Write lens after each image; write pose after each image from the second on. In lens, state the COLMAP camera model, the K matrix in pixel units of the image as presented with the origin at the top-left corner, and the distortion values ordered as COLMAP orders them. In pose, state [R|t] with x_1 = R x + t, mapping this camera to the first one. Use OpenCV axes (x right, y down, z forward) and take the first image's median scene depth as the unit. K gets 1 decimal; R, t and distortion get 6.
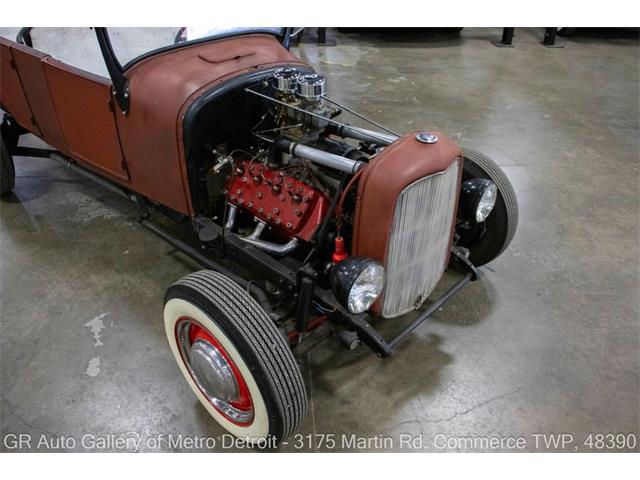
lens RADIAL K [[515.1, 0, 320.5], [0, 515.1, 235.7], [0, 0, 1]] dist [-0.178077, 0.160253]
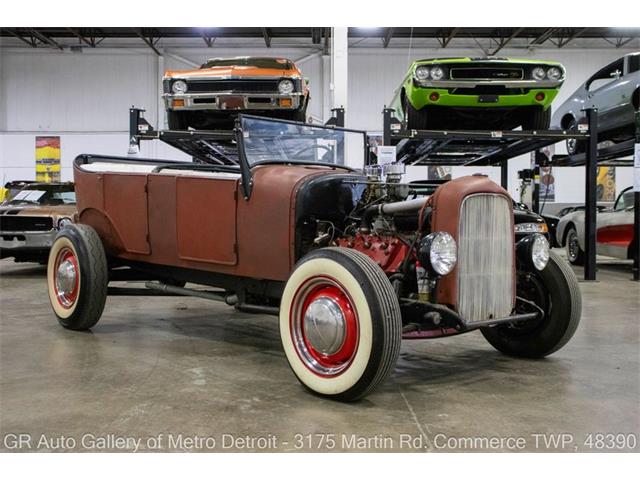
lens RADIAL K [[695.1, 0, 322.9], [0, 695.1, 249.3], [0, 0, 1]] dist [-0.072844, 0.195719]
pose [[0.997465, -0.010521, -0.070382, -0.074023], [-0.028090, 0.850496, -0.525231, 0.806471], [0.065386, 0.525876, 0.848044, -0.434674]]
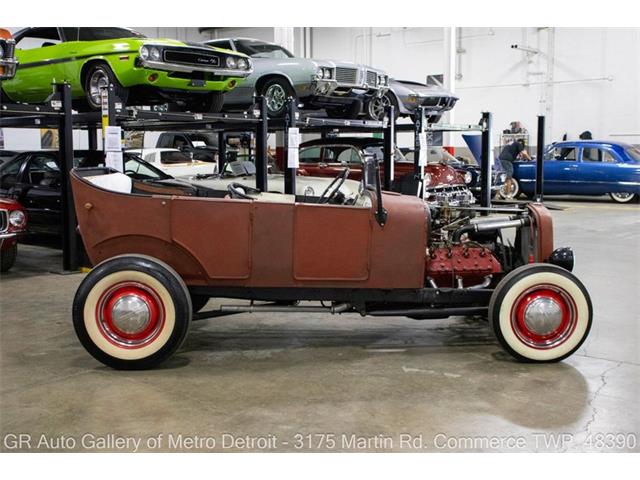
lens RADIAL K [[763.4, 0, 320.0], [0, 763.4, 240.0], [0, 0, 1]] dist [0.001060, 0.041862]
pose [[0.691624, -0.101821, 0.715045, -2.260824], [0.417963, 0.863827, -0.281265, 0.384354], [-0.589037, 0.493391, 0.640001, -0.379739]]
